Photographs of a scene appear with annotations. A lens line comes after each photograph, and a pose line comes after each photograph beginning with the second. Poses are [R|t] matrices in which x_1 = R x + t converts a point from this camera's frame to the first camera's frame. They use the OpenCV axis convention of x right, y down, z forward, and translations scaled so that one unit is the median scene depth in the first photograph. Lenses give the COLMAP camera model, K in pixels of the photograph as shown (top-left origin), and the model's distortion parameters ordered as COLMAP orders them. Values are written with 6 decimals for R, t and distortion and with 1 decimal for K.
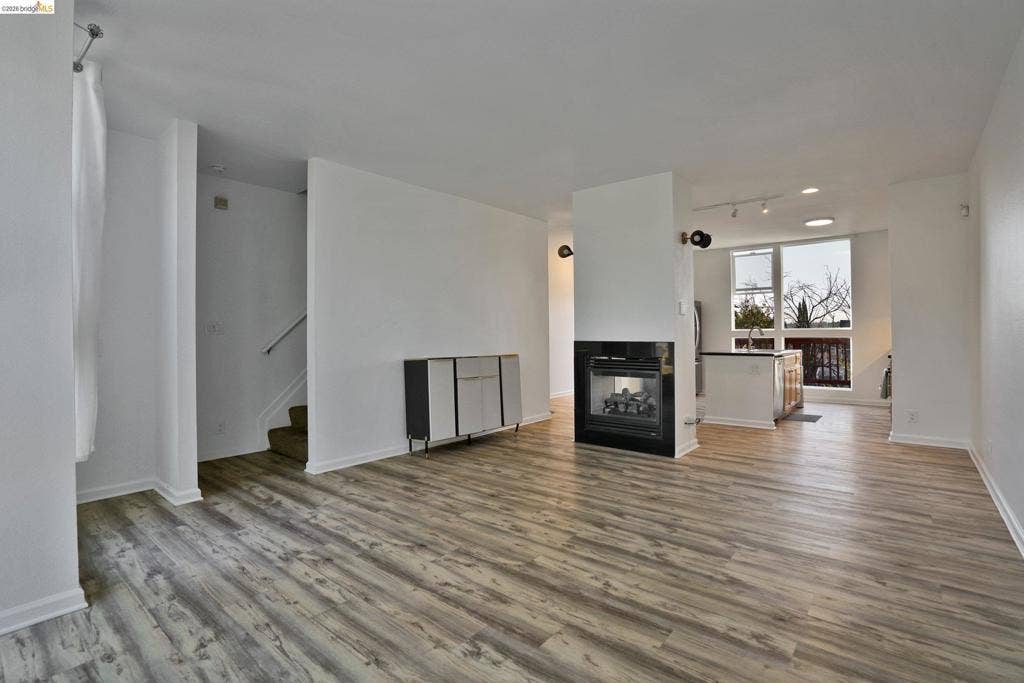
lens RADIAL K [[485.2, 0, 506.0], [0, 485.2, 337.9], [0, 0, 1]] dist [-0.030372, 0.010089]
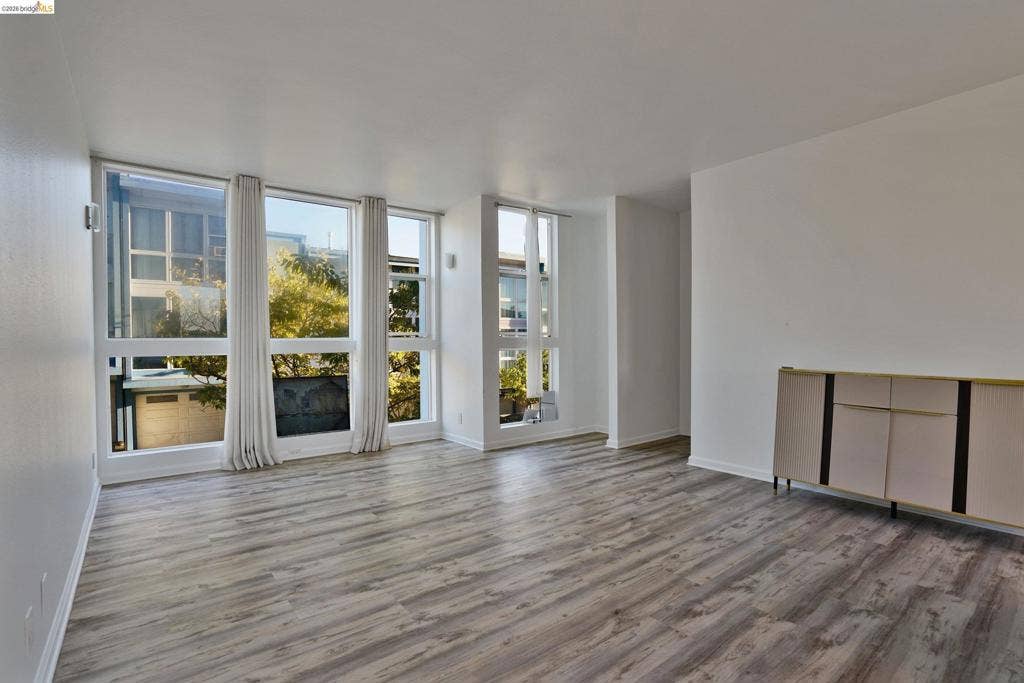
lens RADIAL K [[485.2, 0, 508.5], [0, 485.2, 351.7], [0, 0, 1]] dist [-0.030372, 0.010089]
pose [[-0.215013, 0.028421, -0.976198, 0.990344], [0.008140, 0.999594, 0.027309, -0.010228], [0.976577, -0.002074, -0.215157, 1.086295]]
